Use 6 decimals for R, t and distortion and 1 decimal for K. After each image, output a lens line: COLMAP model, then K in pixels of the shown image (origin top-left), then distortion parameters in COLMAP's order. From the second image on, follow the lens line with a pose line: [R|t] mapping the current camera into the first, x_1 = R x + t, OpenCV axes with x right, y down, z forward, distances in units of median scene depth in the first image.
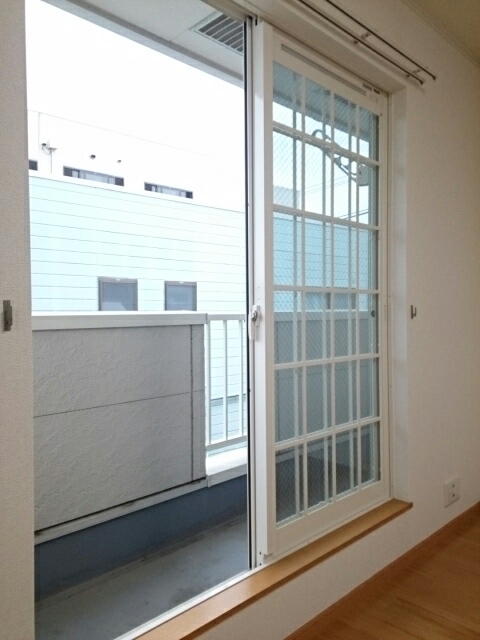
lens RADIAL K [[498.3, 0, 242.6], [0, 498.3, 320.2], [0, 0, 1]] dist [0.064122, -0.020003]
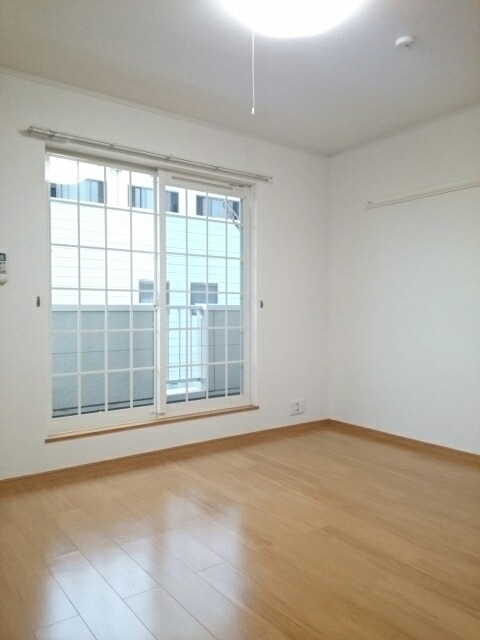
lens RADIAL K [[498.3, 0, 243.8], [0, 498.3, 319.5], [0, 0, 1]] dist [0.064122, -0.020003]
pose [[0.989290, 0.010681, -0.145575, 0.481289], [-0.010093, 0.999938, 0.004775, 0.028586], [0.145617, -0.003255, 0.989336, -0.727058]]
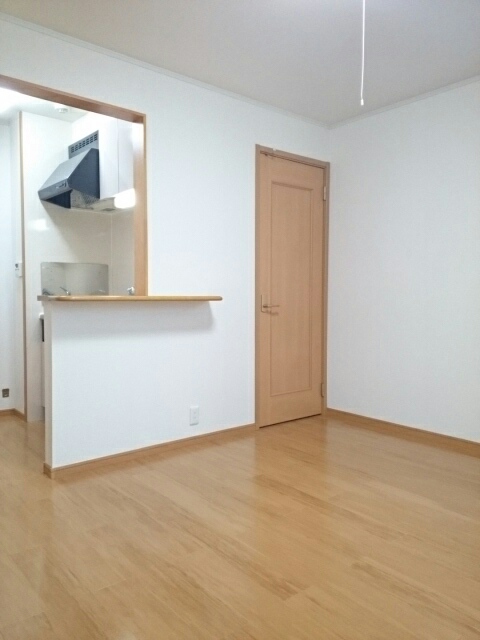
lens RADIAL K [[498.3, 0, 240.5], [0, 498.3, 319.2], [0, 0, 1]] dist [0.064122, -0.020003]
pose [[-0.995886, 0.000001, 0.090617, 0.504116], [0.005689, 0.998028, 0.062513, 0.011623], [-0.090438, 0.062772, -0.993922, 0.940358]]
